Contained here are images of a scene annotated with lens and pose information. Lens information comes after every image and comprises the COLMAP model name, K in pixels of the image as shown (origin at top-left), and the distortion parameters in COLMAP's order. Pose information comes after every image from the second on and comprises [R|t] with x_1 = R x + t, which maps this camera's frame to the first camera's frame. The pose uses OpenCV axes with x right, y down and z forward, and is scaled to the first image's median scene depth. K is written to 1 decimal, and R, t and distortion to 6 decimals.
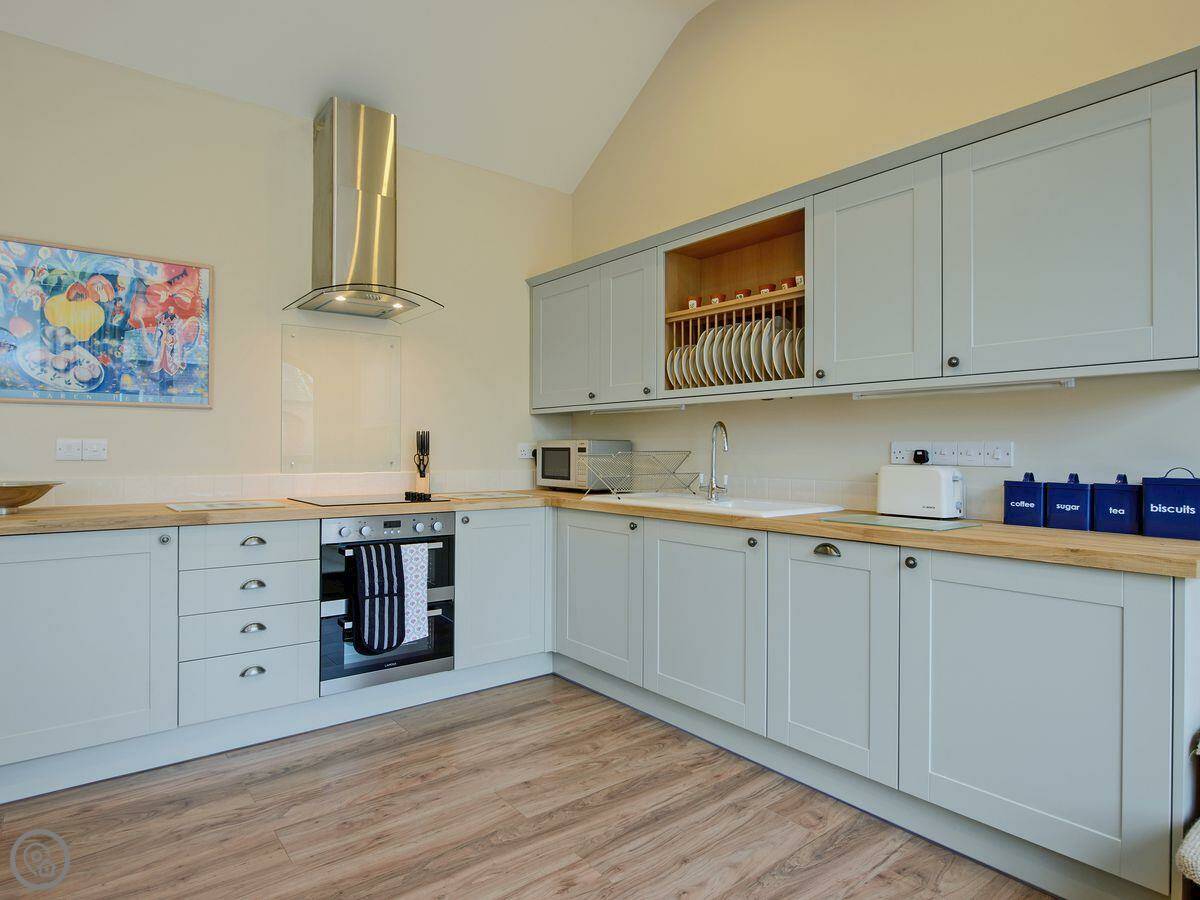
lens RADIAL K [[699.8, 0, 597.8], [0, 699.8, 453.0], [0, 0, 1]] dist [-0.002155, -0.001891]
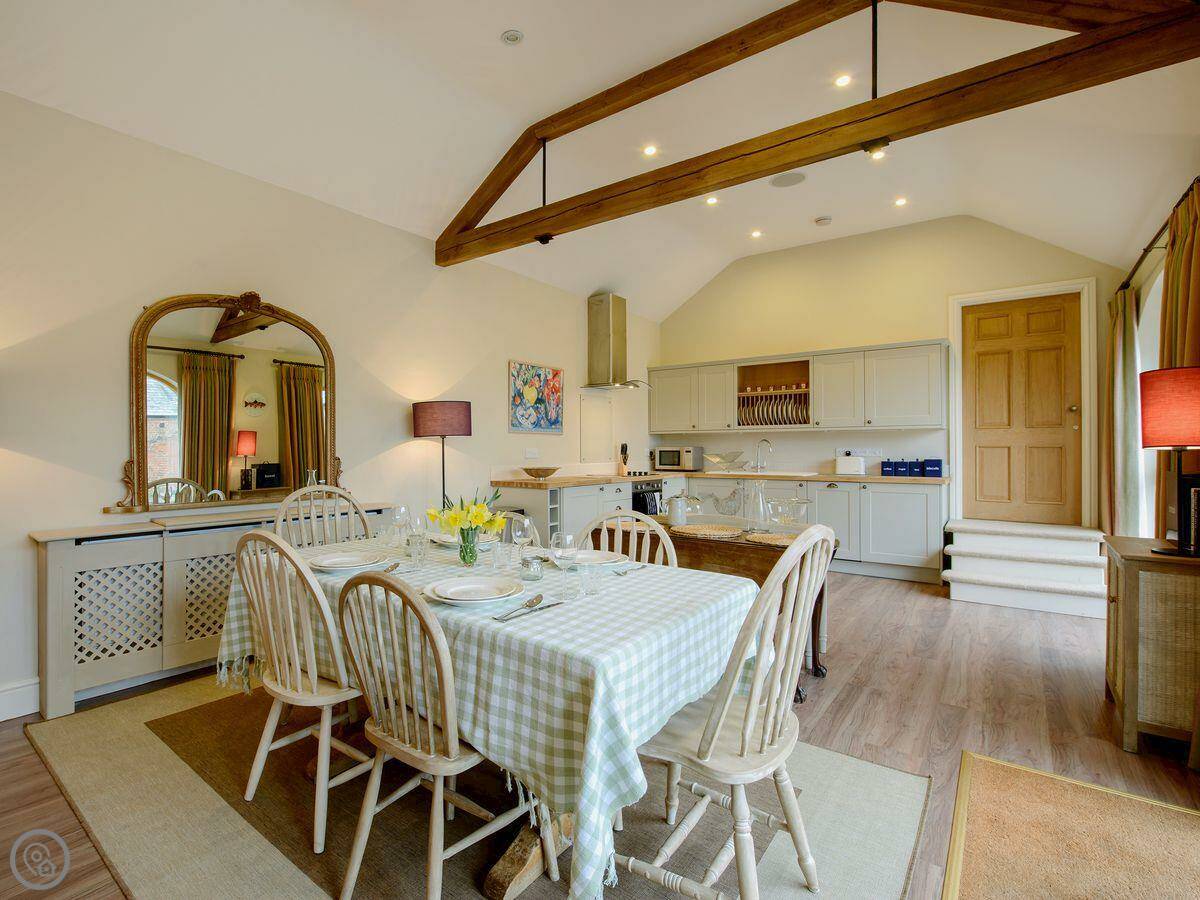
lens RADIAL K [[591.0, 0, 595.2], [0, 591.0, 454.9], [0, 0, 1]] dist [-0.000968, -0.000319]
pose [[0.960654, -0.008700, 0.277610, -1.059936], [0.007296, 0.999955, 0.006089, -0.009555], [-0.277650, -0.003824, 0.960675, -0.888742]]
